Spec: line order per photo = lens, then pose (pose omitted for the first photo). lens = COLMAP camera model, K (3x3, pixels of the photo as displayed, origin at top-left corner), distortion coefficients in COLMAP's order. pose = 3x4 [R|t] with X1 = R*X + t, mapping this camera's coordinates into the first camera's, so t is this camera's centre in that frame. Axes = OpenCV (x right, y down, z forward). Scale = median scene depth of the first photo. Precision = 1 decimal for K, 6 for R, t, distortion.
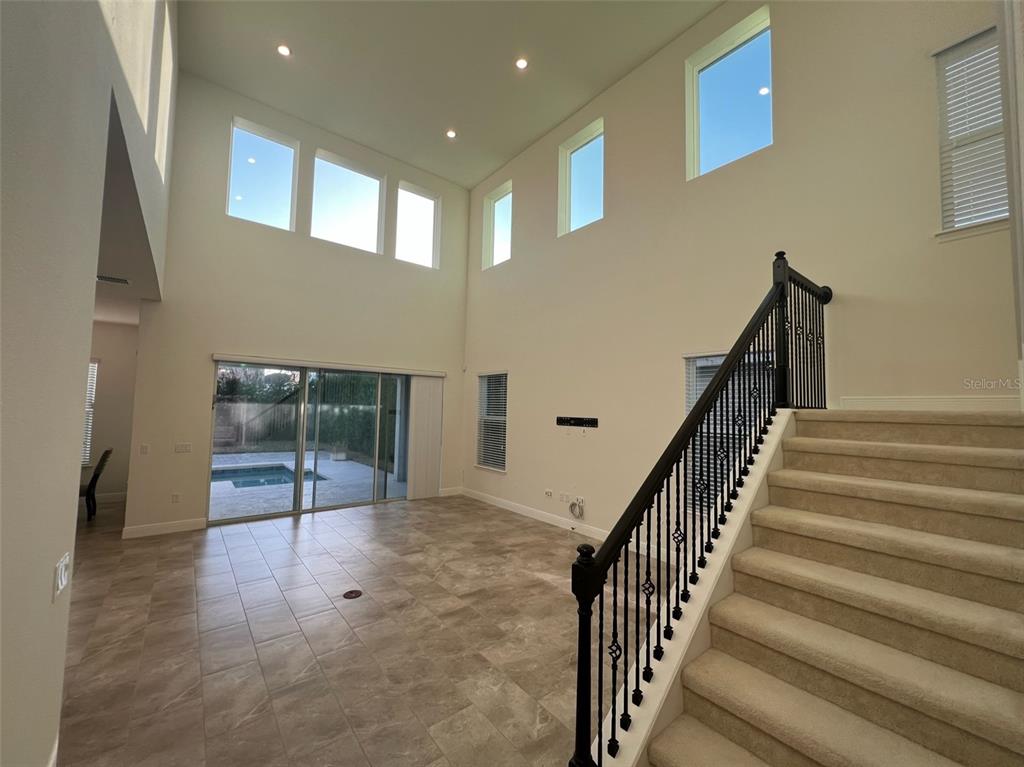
lens RADIAL K [[408.7, 0, 512.0], [0, 408.7, 383.5], [0, 0, 1]] dist [-0.000815, 0.000253]
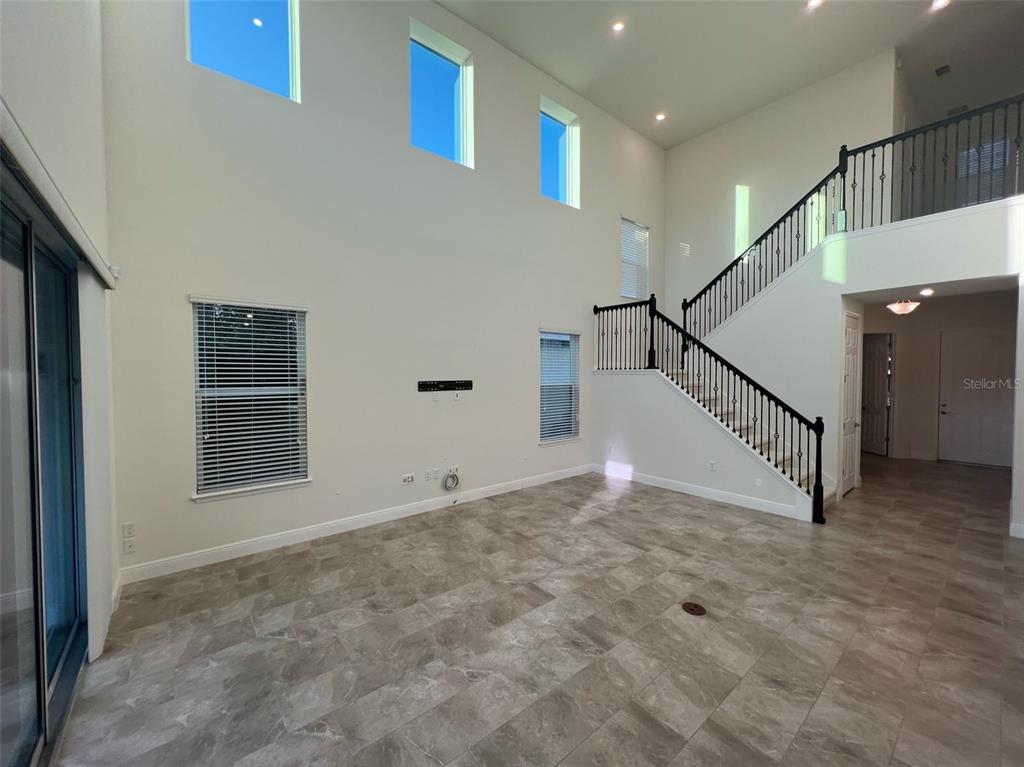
lens RADIAL K [[408.7, 0, 512.0], [0, 408.7, 383.5], [0, 0, 1]] dist [-0.000815, 0.000253]
pose [[-0.012959, -0.046492, 0.998835, -0.960172], [-0.058321, 0.997253, 0.045661, 0.053708], [-0.998214, -0.057661, -0.015635, 1.153297]]
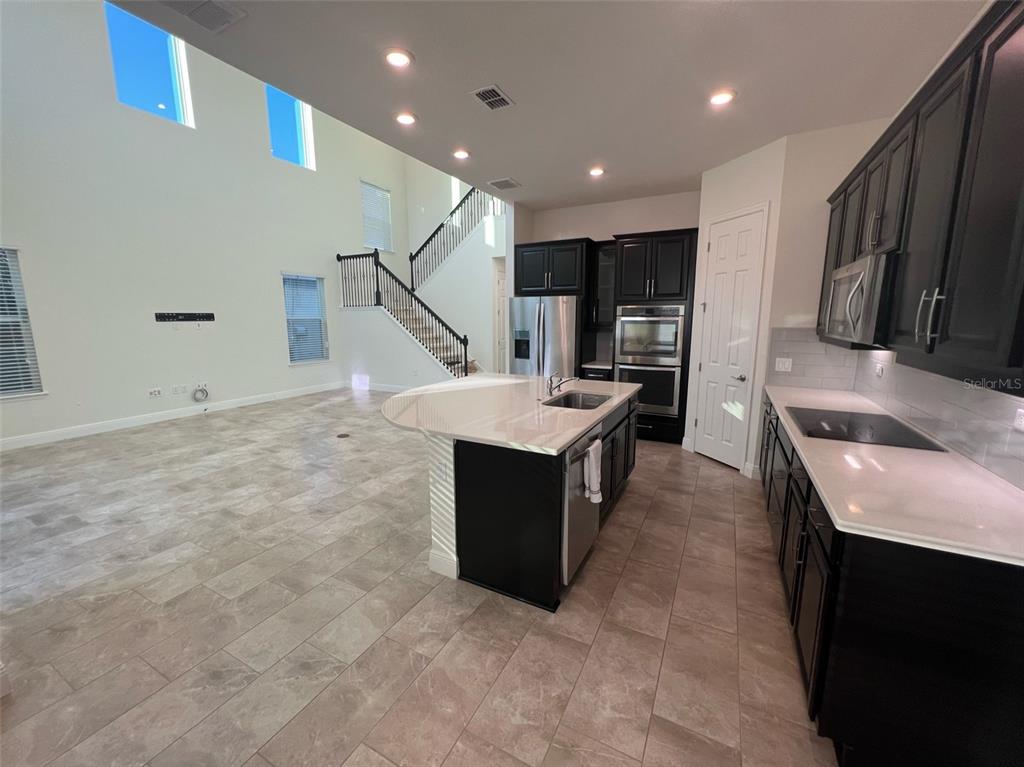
lens RADIAL K [[408.7, 0, 512.0], [0, 408.7, 383.5], [0, 0, 1]] dist [-0.000815, 0.000253]
pose [[-0.399976, -0.166451, 0.901284, -1.569261], [-0.060005, 0.986016, 0.155470, 0.062812], [-0.914559, 0.008102, -0.404371, 0.860794]]
